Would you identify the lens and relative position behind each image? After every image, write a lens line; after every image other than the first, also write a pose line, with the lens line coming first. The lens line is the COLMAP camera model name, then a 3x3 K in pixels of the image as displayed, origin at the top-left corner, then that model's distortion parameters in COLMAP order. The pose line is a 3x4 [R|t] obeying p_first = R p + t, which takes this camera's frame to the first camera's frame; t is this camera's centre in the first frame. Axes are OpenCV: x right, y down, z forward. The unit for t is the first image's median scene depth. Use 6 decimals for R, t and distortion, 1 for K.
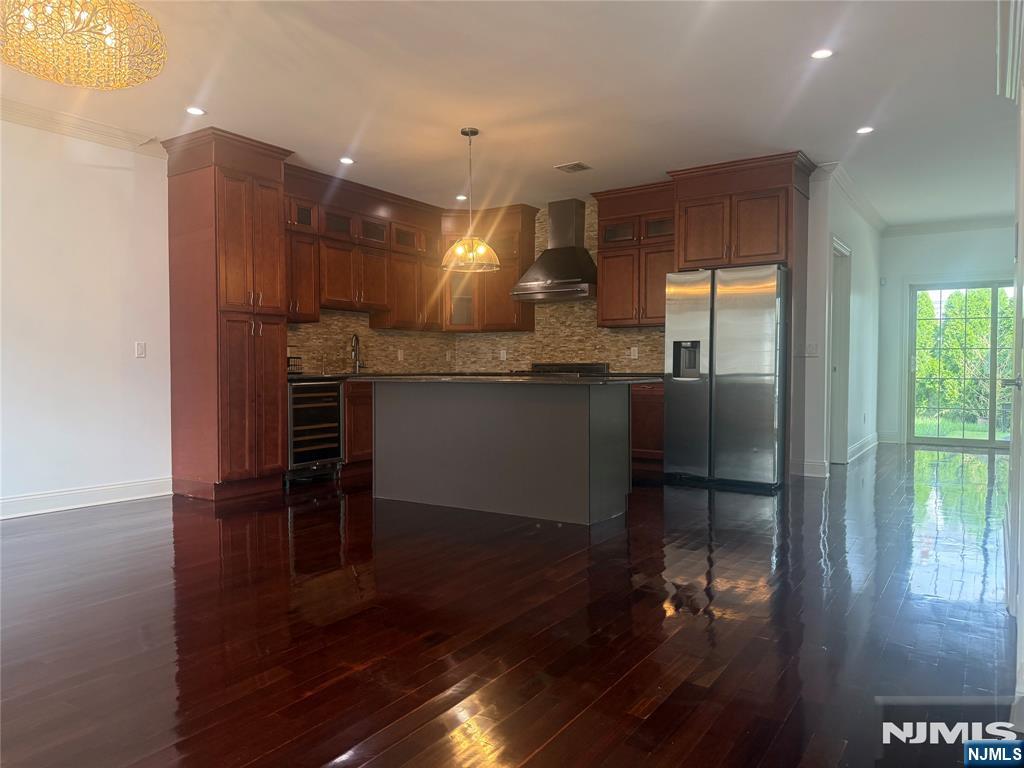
lens RADIAL K [[707.6, 0, 511.5], [0, 707.6, 388.3], [0, 0, 1]] dist [0.155859, -0.285146]
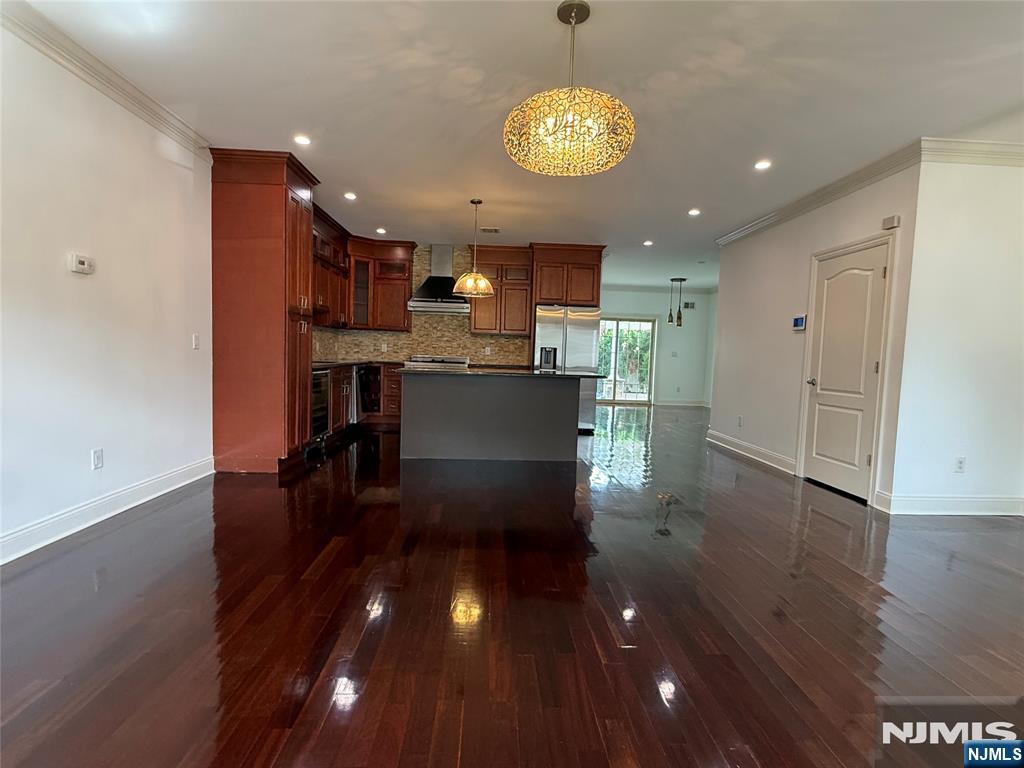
lens RADIAL K [[497.7, 0, 512.0], [0, 497.7, 384.0], [0, 0, 1]] dist [0.001991, -0.000155]
pose [[0.806747, -0.009383, 0.590823, -0.480216], [-0.015409, 0.999200, 0.036910, -0.021241], [-0.590697, -0.038881, 0.805956, 0.105938]]
